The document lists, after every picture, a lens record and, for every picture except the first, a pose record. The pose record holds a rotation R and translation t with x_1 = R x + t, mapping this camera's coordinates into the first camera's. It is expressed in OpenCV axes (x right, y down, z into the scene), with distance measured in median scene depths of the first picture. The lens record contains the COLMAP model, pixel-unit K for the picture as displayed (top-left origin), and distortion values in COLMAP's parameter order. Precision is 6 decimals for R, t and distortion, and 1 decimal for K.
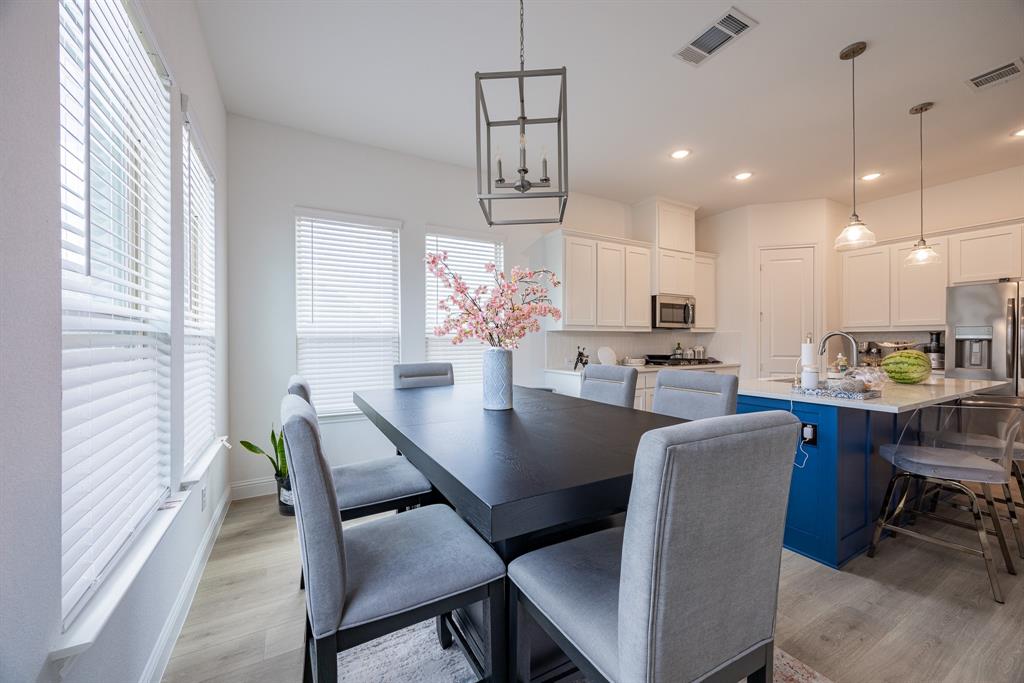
lens RADIAL K [[390.6, 0, 509.2], [0, 390.6, 342.1], [0, 0, 1]] dist [-0.002687, -0.000414]
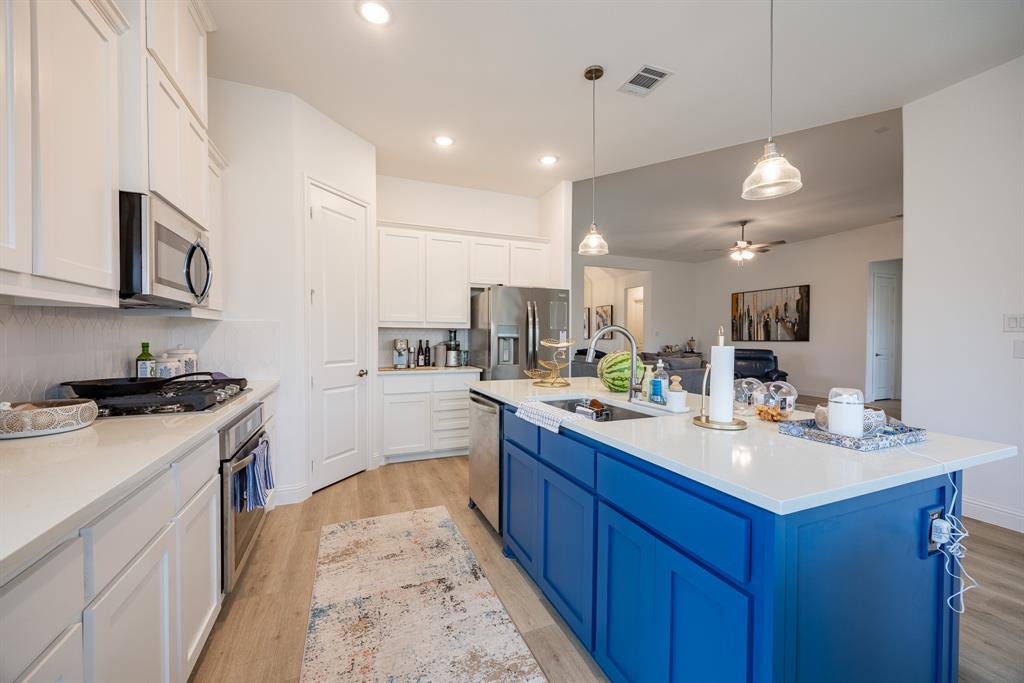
lens RADIAL K [[394.4, 0, 512.0], [0, 394.4, 341.5], [0, 0, 1]] dist [0.000922, 0.000090]
pose [[0.115862, -0.005117, 0.993252, 0.094096], [0.002967, 0.999984, 0.004805, -0.000300], [-0.993261, 0.002391, 0.115876, 0.663210]]
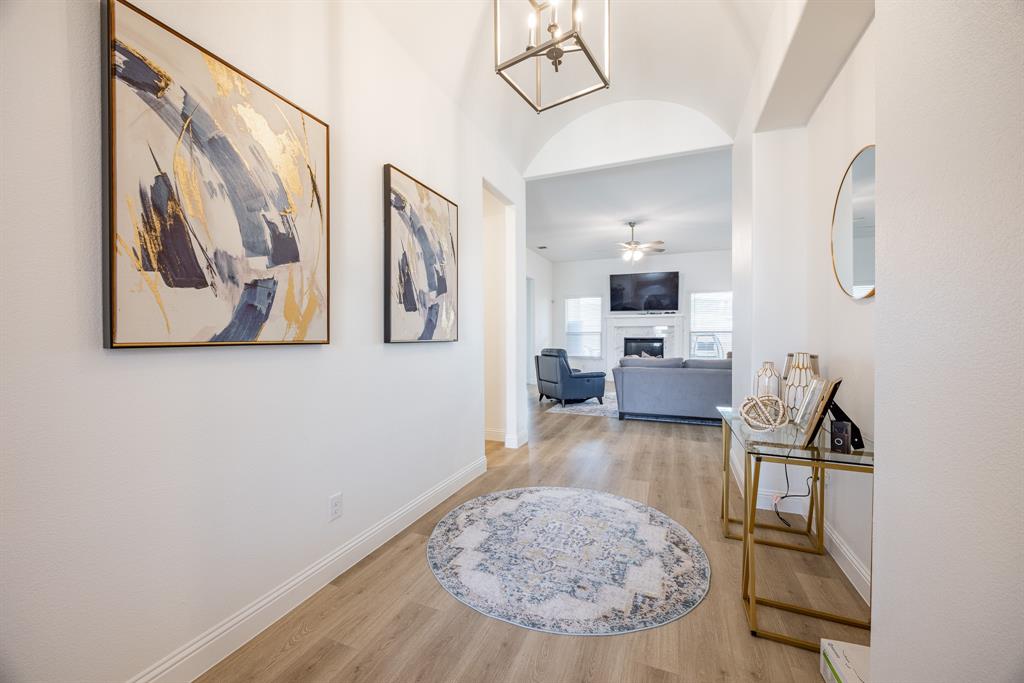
lens RADIAL K [[390.6, 0, 509.2], [0, 390.6, 342.1], [0, 0, 1]] dist [-0.002687, -0.000414]
pose [[-0.783270, 0.015806, -0.621480, 2.870201], [0.002304, 0.999744, 0.022522, -0.014029], [0.621677, 0.016208, -0.783106, 0.856871]]
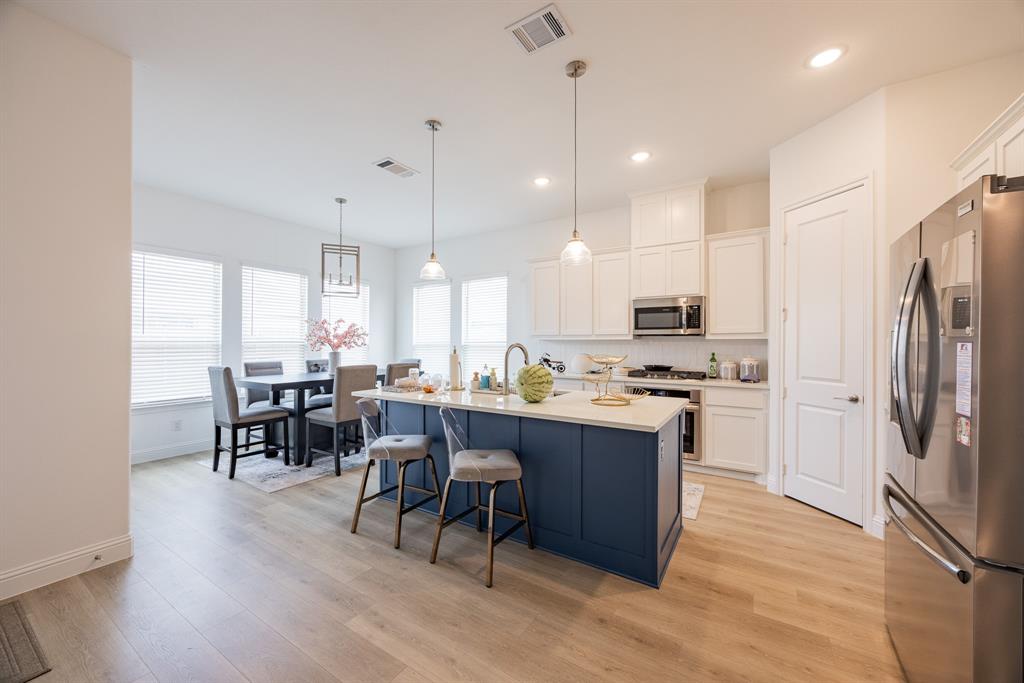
lens RADIAL K [[390.6, 0, 509.2], [0, 390.6, 342.1], [0, 0, 1]] dist [-0.002687, -0.000414]
pose [[0.471578, 0.004474, -0.881813, 1.048281], [-0.017950, 0.999829, -0.004527, -0.009640], [0.881641, 0.017963, 0.471578, 0.310191]]
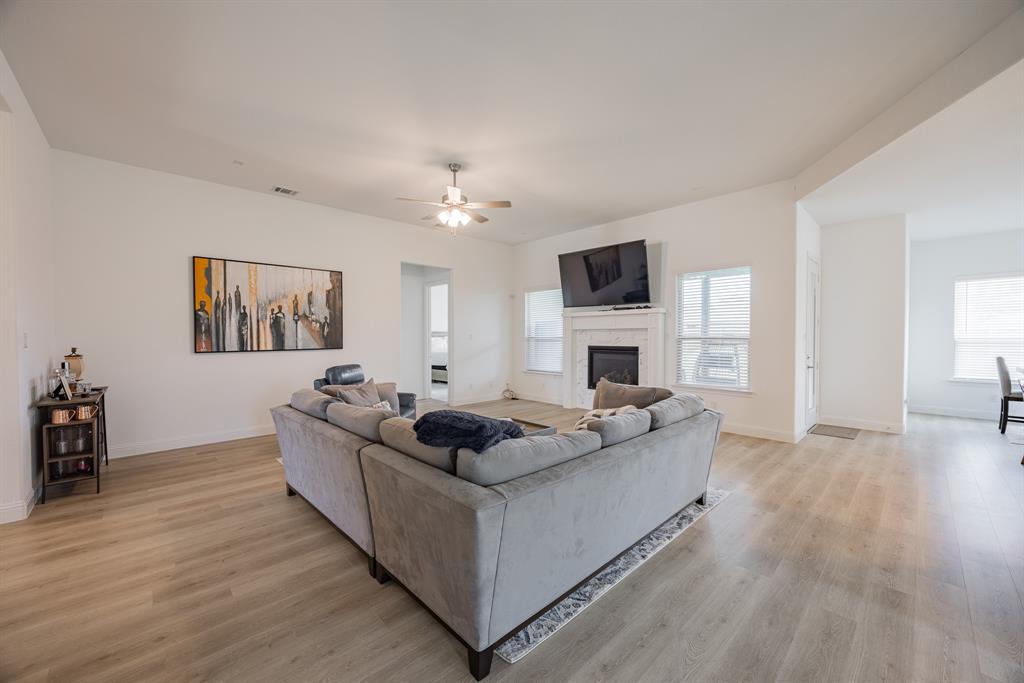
lens RADIAL K [[390.6, 0, 509.2], [0, 390.6, 342.1], [0, 0, 1]] dist [-0.002687, -0.000414]
pose [[-0.970604, 0.011244, -0.240418, 1.712544], [0.006060, 0.999733, 0.022290, -0.035659], [0.240604, 0.020178, -0.970414, 0.908231]]
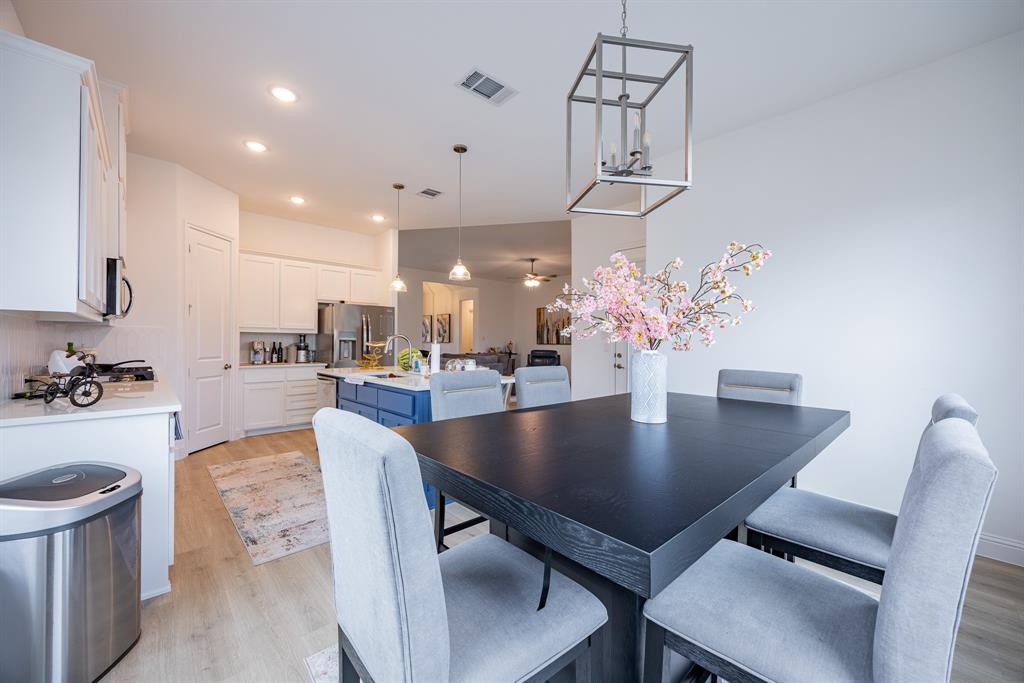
lens RADIAL K [[394.4, 0, 512.0], [0, 394.4, 341.5], [0, 0, 1]] dist [0.000922, 0.000090]
pose [[-0.237557, 0.004481, 0.971363, -0.318028], [0.000144, 0.999990, -0.004578, 0.003512], [-0.971373, -0.000947, -0.237556, 0.574607]]
